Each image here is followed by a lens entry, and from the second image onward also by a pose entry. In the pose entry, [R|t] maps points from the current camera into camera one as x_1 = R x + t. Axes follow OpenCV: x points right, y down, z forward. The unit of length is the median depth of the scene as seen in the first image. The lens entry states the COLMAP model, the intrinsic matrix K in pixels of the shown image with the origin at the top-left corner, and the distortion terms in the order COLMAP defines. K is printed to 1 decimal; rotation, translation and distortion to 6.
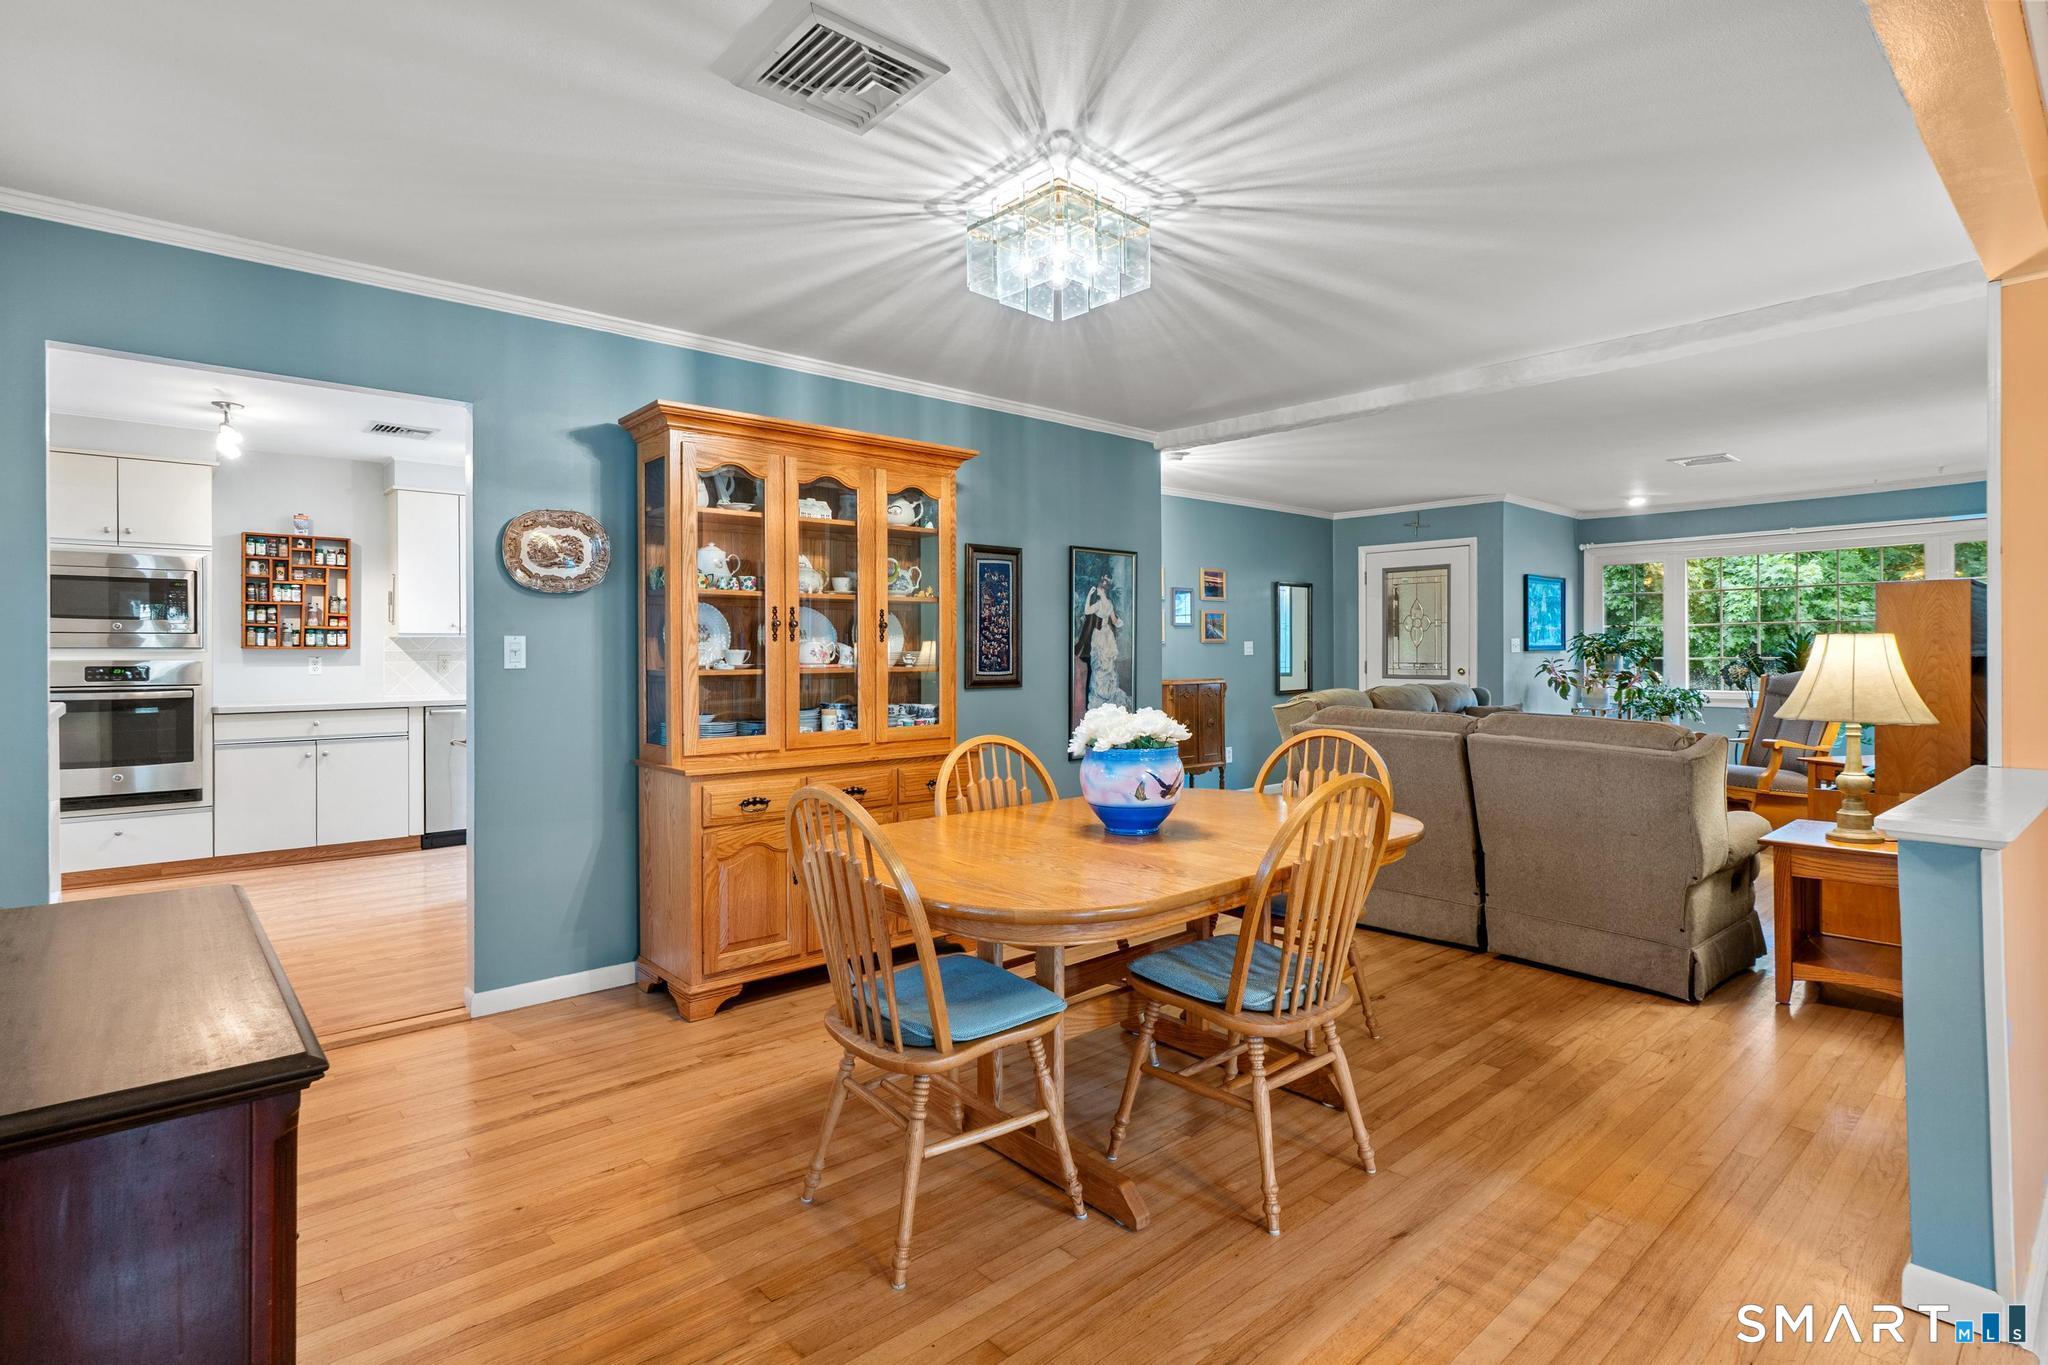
lens RADIAL K [[962.6, 0, 1011.7], [0, 962.6, 644.7], [0, 0, 1]] dist [-0.007966, 0.003851]
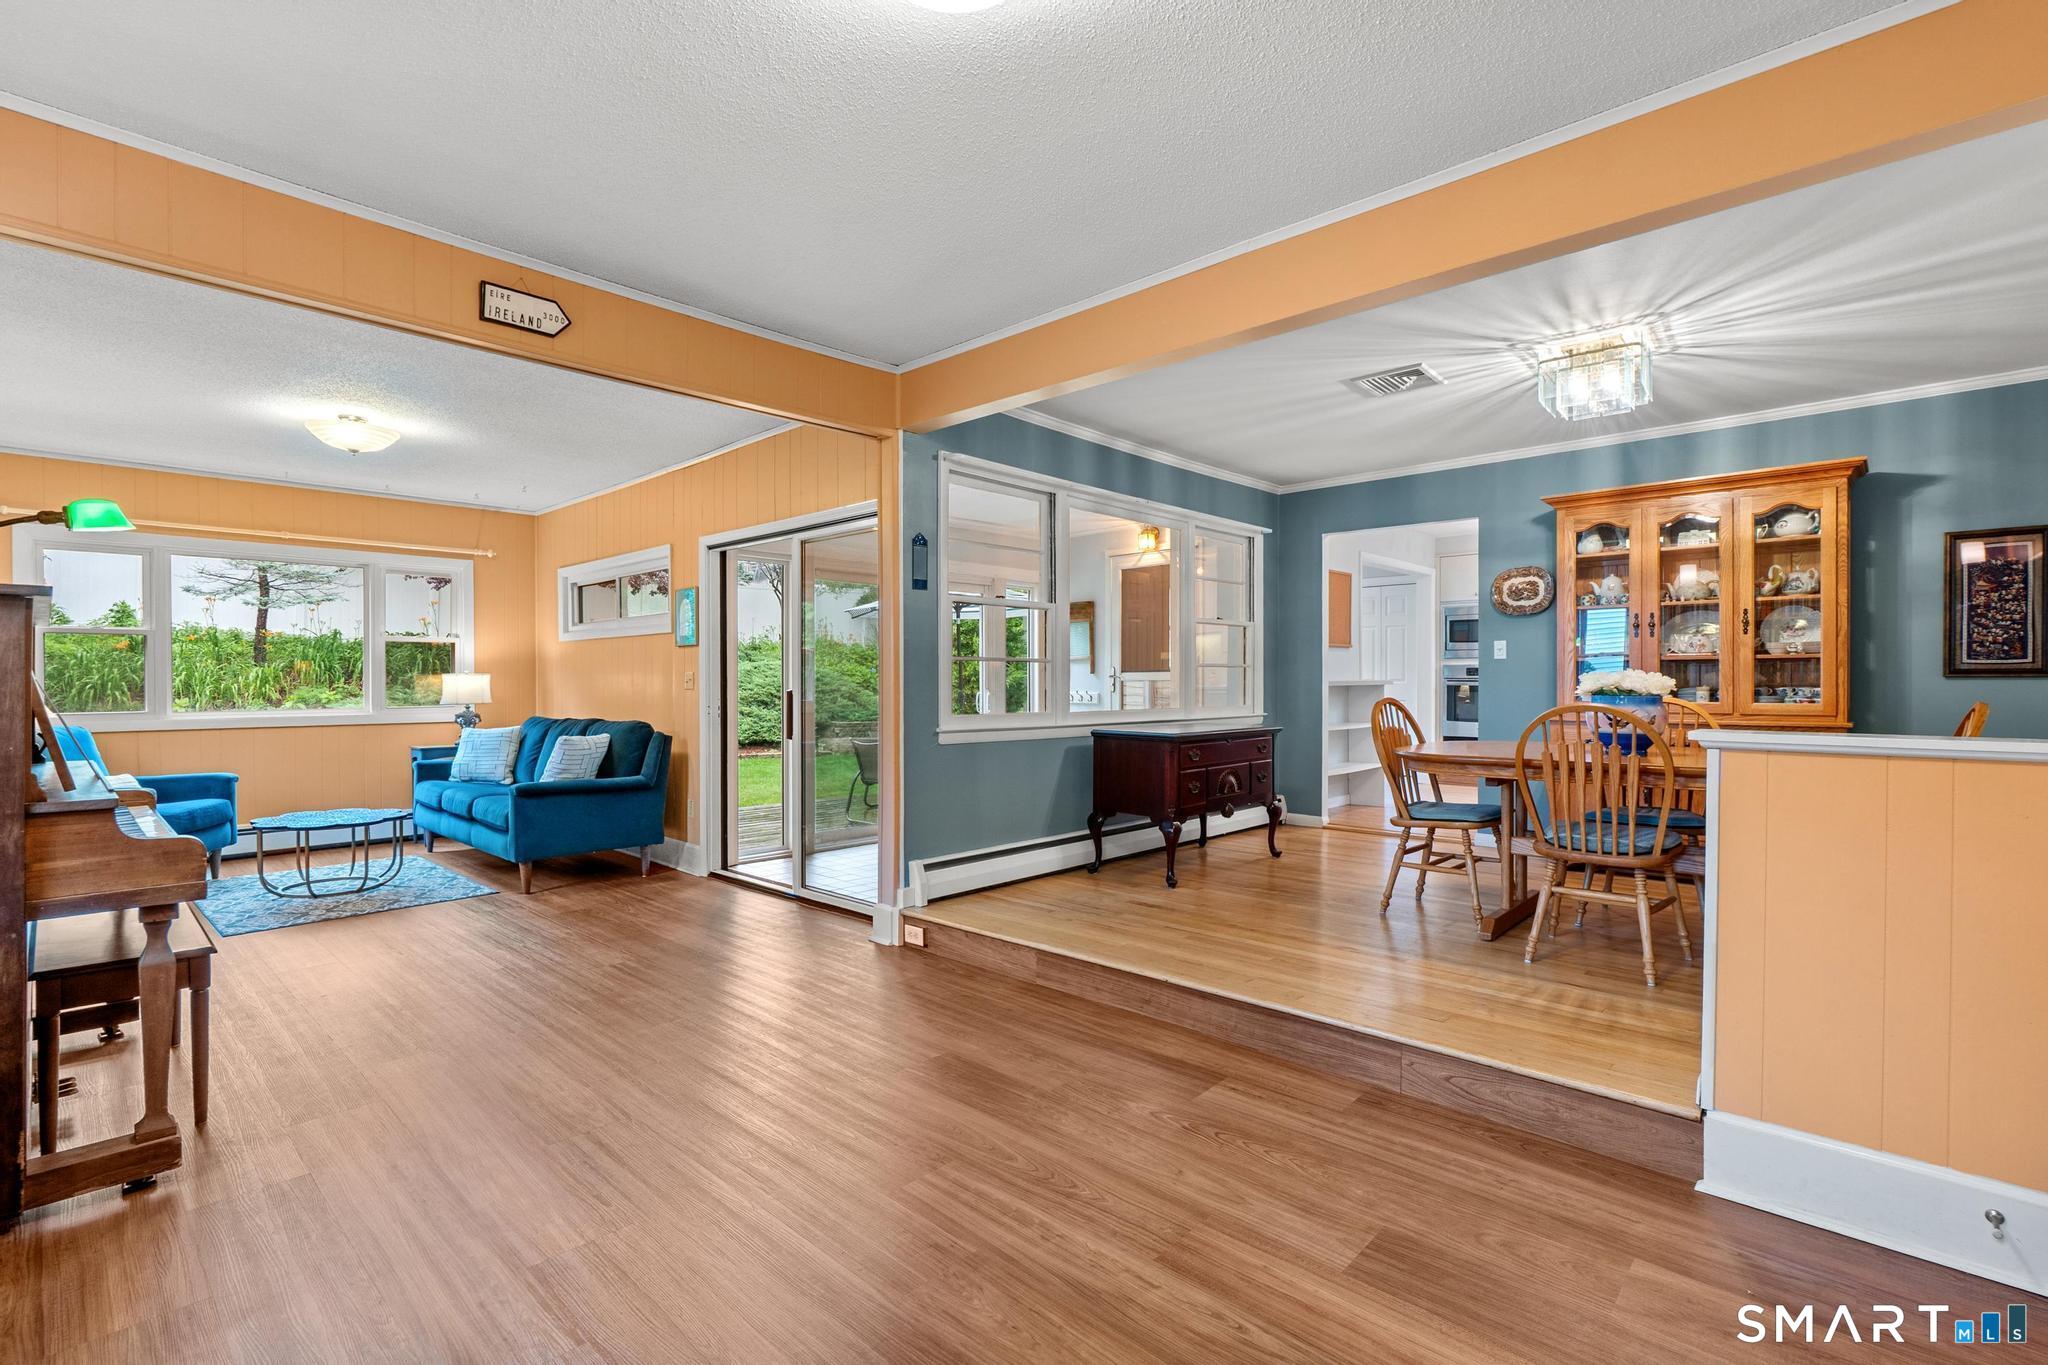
lens RADIAL K [[927.7, 0, 998.1], [0, 927.7, 685.5], [0, 0, 1]] dist [-0.006426, 0.003877]
pose [[0.104754, 0.003453, -0.994492, 1.038247], [0.006007, 0.999974, 0.004105, 0.056424], [0.994480, -0.006404, 0.104731, -0.087810]]
